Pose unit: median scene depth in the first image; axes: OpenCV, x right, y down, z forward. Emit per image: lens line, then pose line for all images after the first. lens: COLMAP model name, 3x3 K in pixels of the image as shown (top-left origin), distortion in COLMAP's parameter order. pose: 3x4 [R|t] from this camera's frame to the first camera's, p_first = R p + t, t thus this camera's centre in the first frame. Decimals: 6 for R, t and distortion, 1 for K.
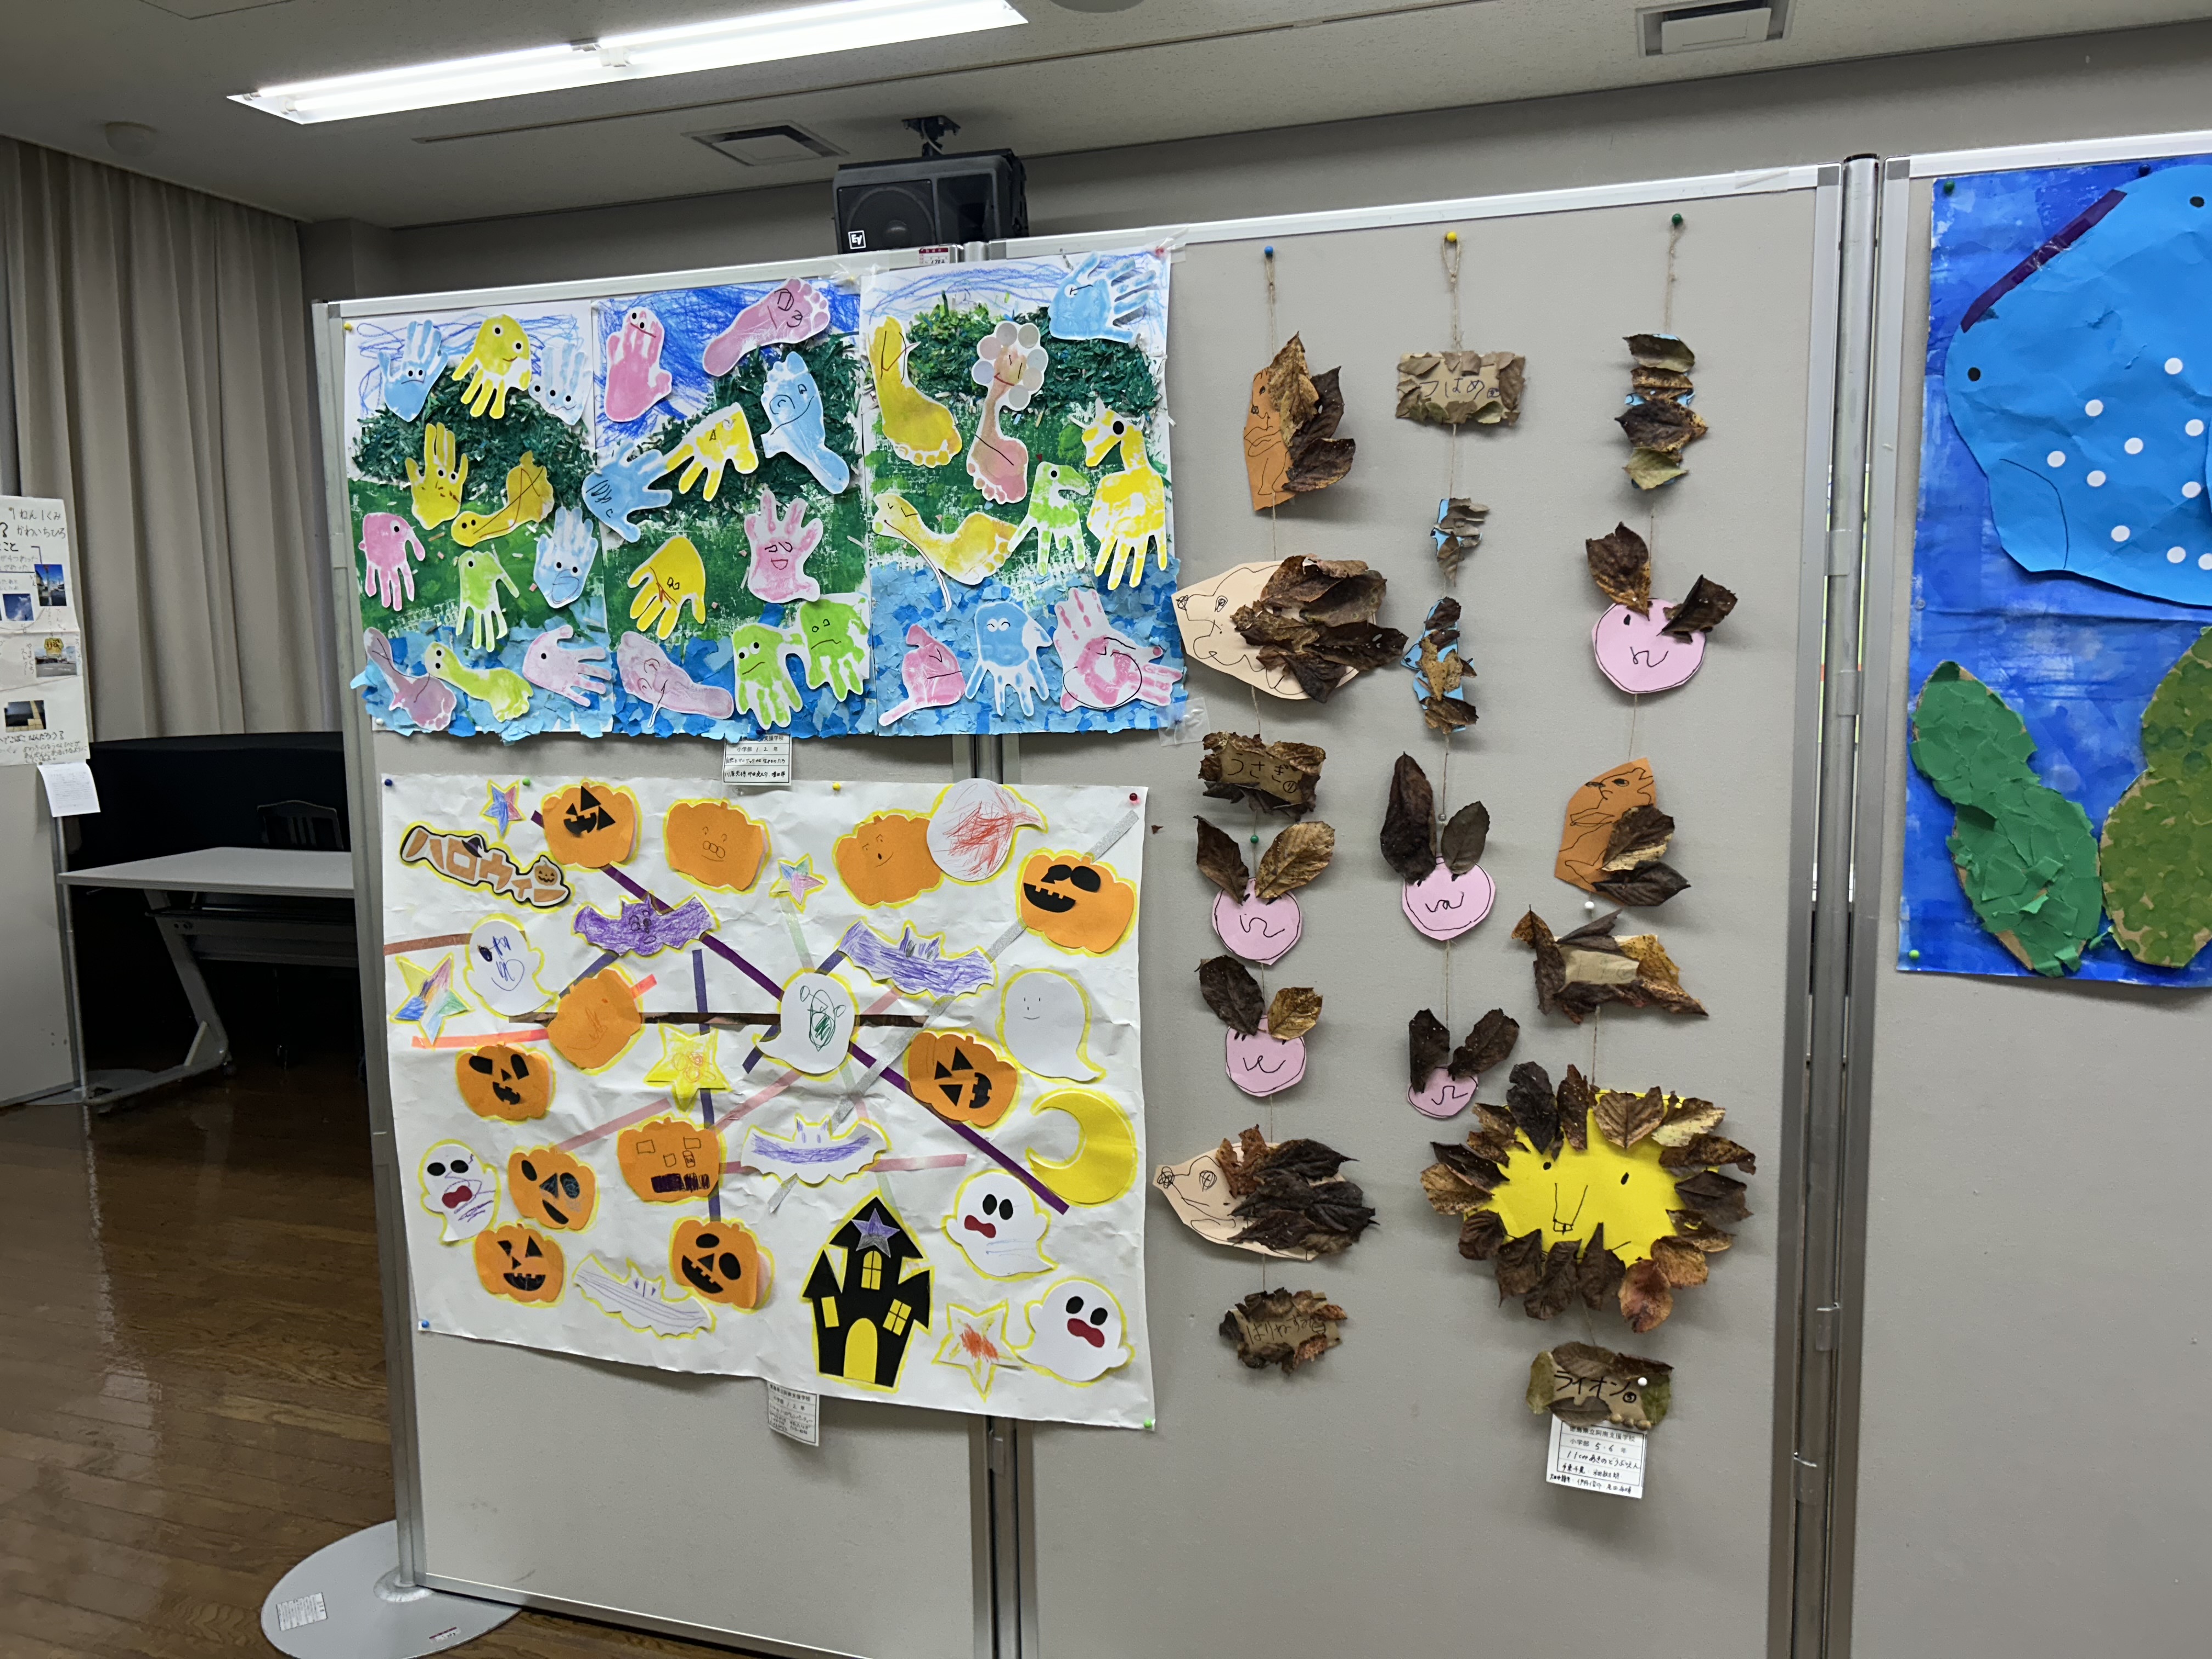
lens RADIAL K [[1582.8, 0, 1106.0], [0, 1582.8, 829.5], [0, 0, 1]] dist [0.080795, 0.006282]
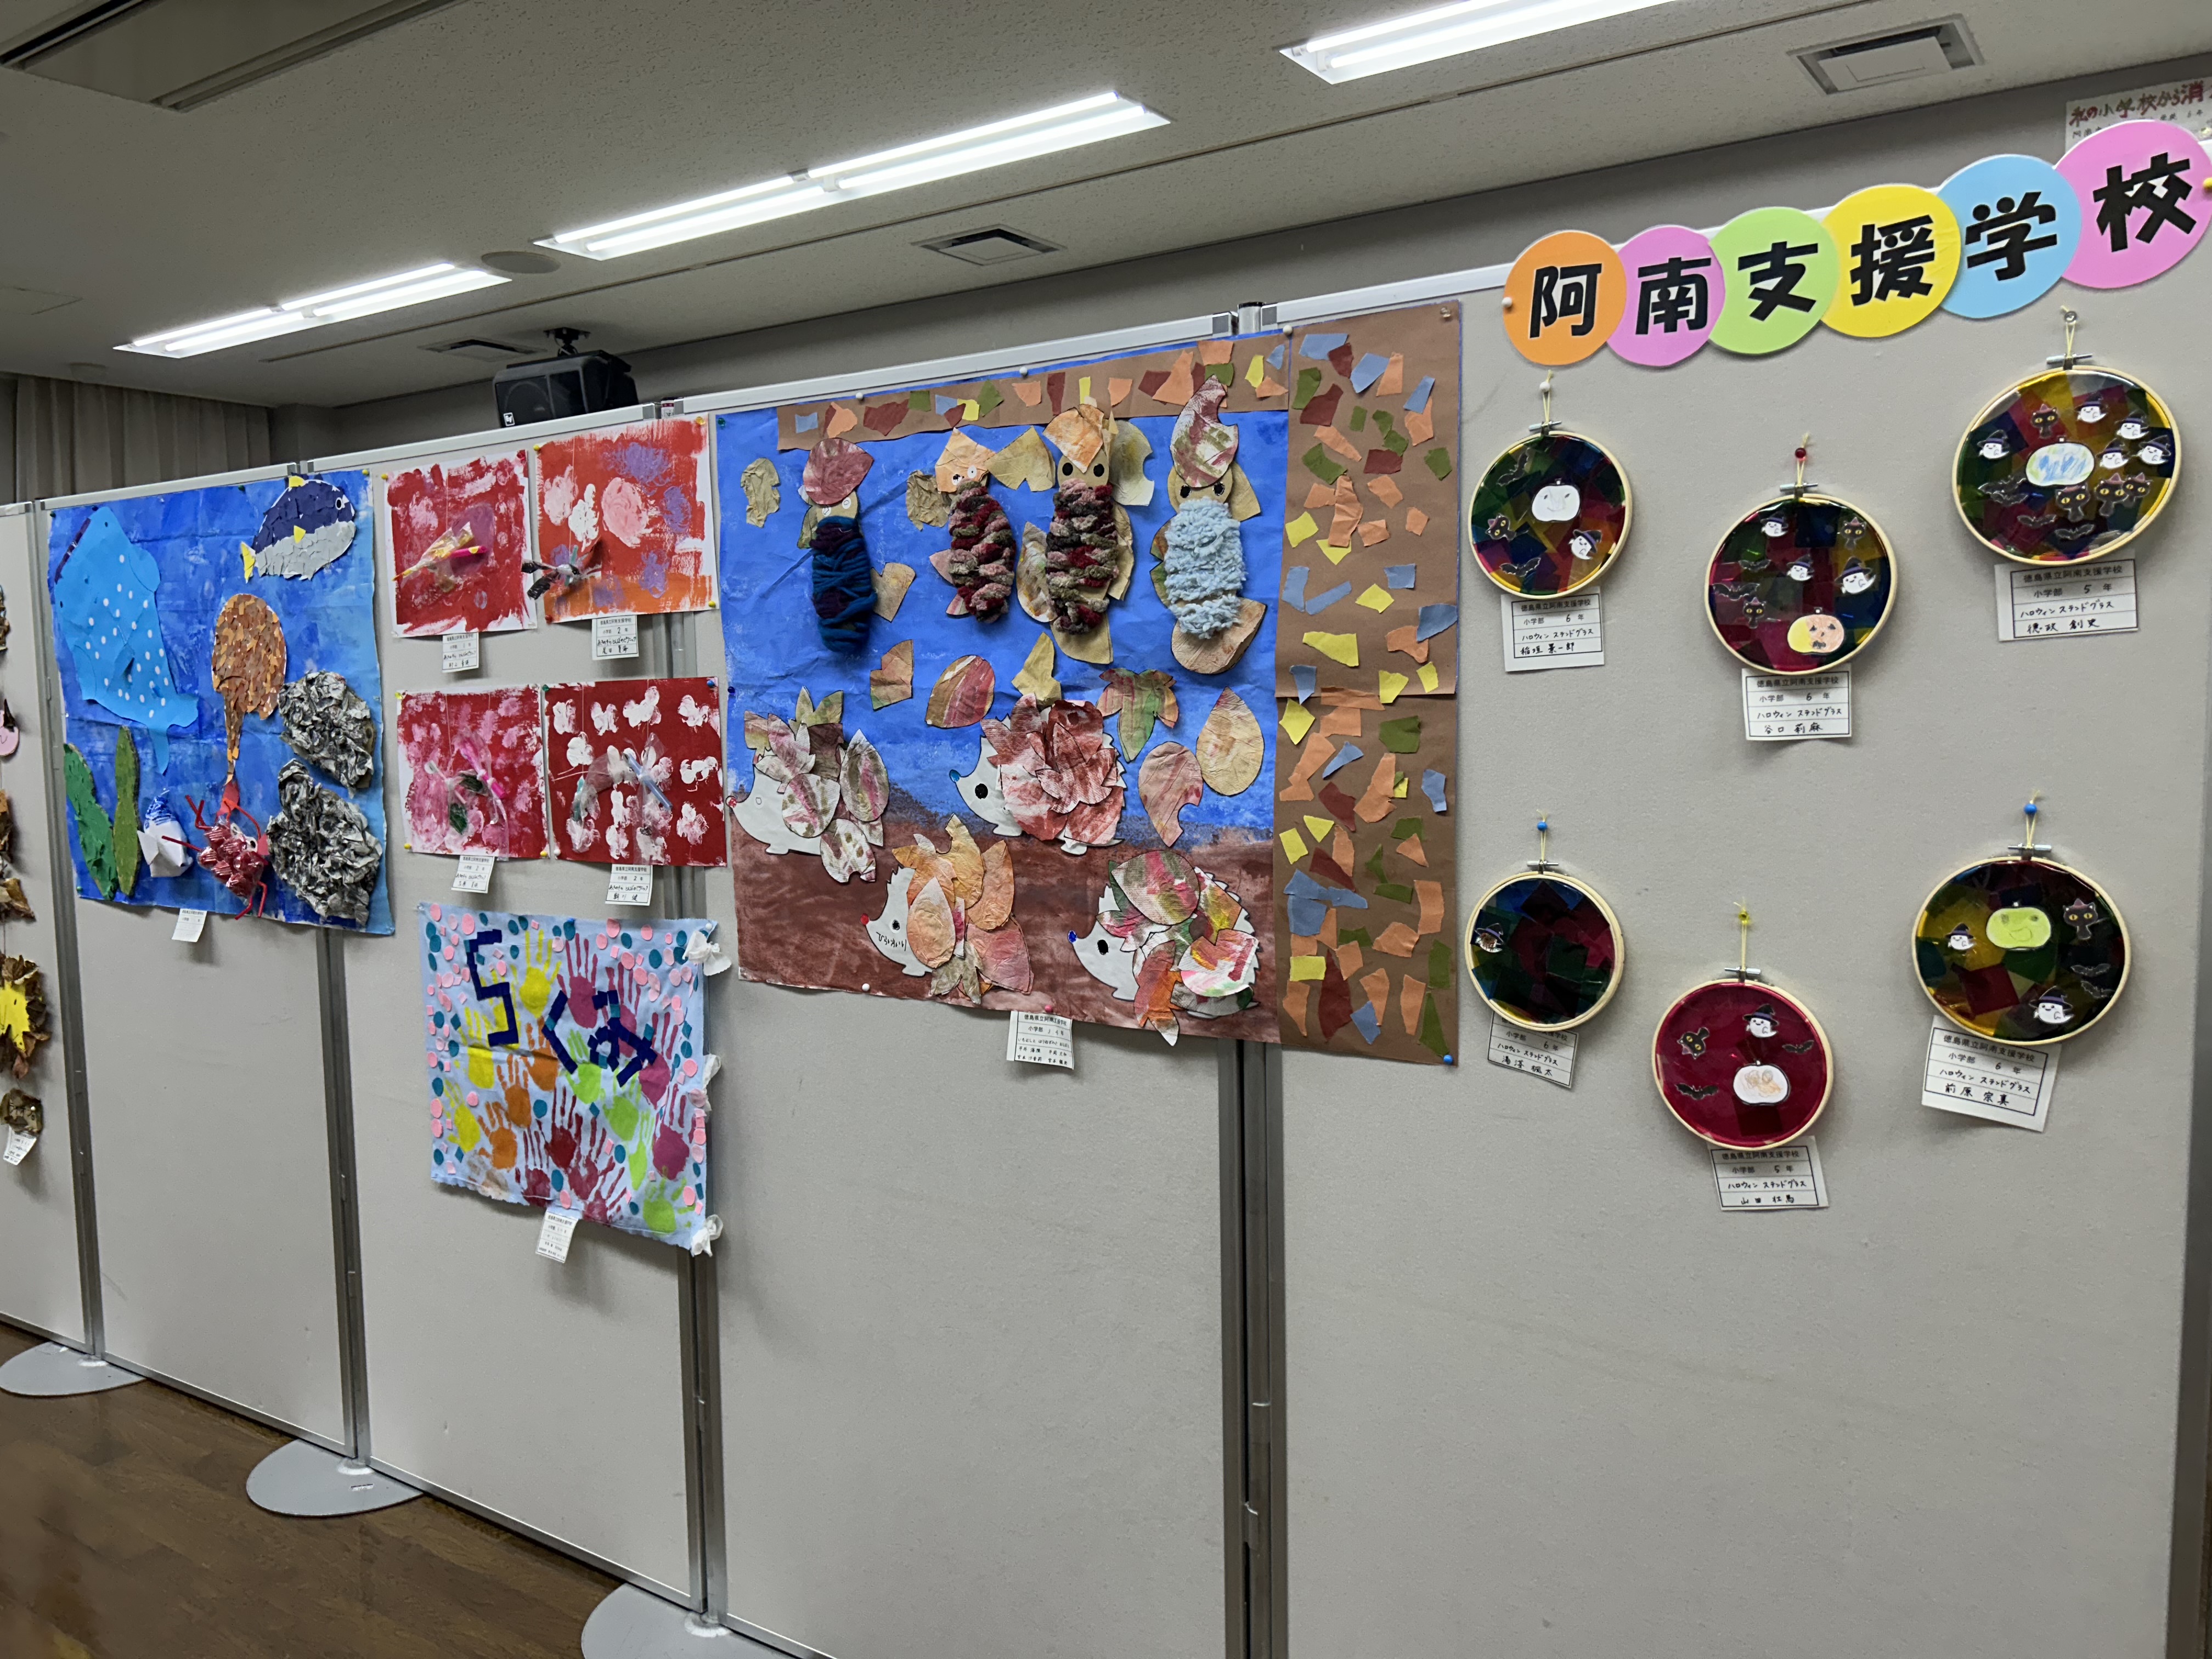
lens RADIAL K [[1582.8, 0, 1106.0], [0, 1582.8, 829.5], [0, 0, 1]] dist [0.080795, 0.006282]
pose [[0.974428, 0.007383, -0.224579, 0.650775], [-0.013917, 0.999524, -0.027527, 0.012681], [0.224269, 0.029949, 0.974067, -0.211185]]
